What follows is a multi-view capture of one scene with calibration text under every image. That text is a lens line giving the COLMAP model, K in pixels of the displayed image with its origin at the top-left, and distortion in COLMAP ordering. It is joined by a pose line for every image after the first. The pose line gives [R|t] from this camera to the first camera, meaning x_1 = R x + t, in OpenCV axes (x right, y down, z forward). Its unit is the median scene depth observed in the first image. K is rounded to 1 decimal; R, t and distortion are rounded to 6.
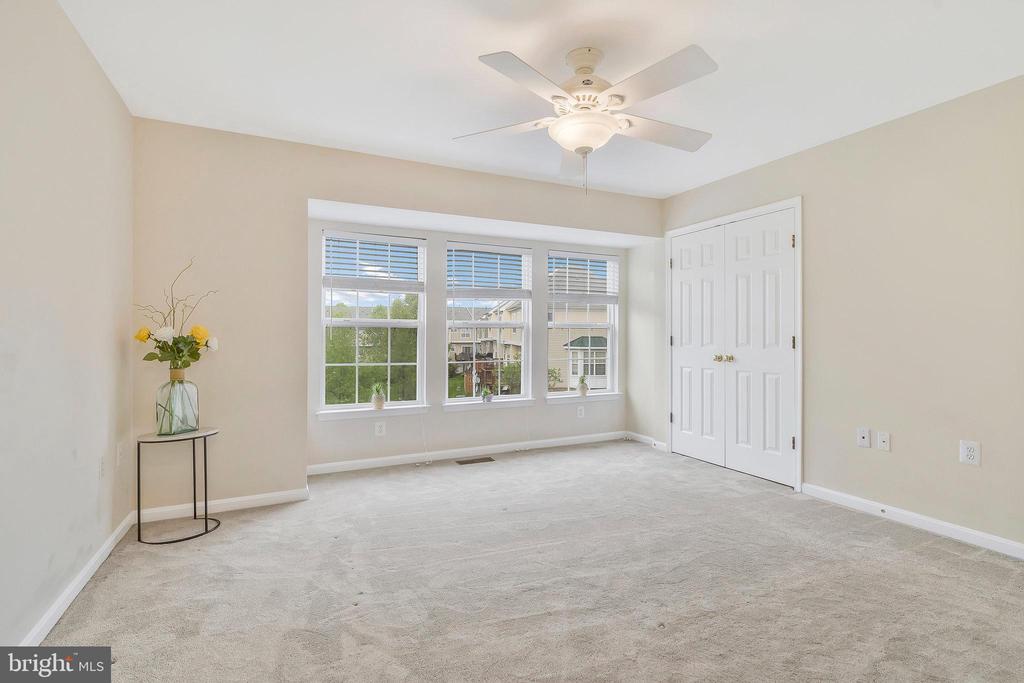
lens RADIAL K [[469.2, 0, 510.6], [0, 469.2, 332.6], [0, 0, 1]] dist [-0.048404, 0.000053]
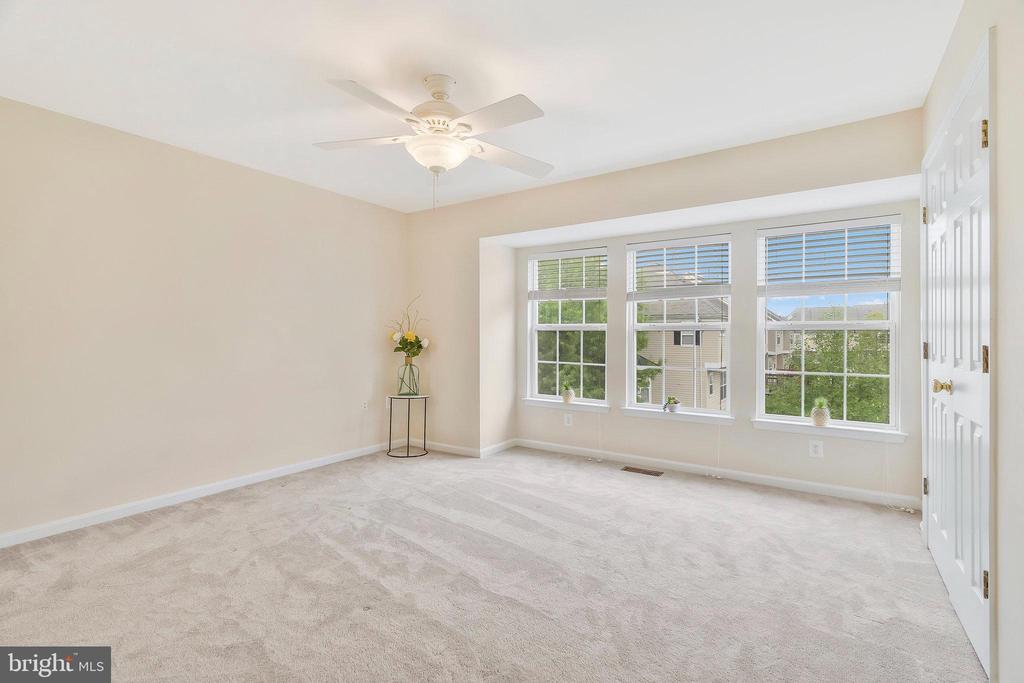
lens RADIAL K [[467.4, 0, 515.5], [0, 467.4, 337.3], [0, 0, 1]] dist [-0.003099, -0.000268]
pose [[0.504293, 0.004491, -0.863521, 0.622916], [-0.003498, 0.999989, 0.003158, 0.000546], [0.863525, 0.001428, 0.504304, 0.301209]]
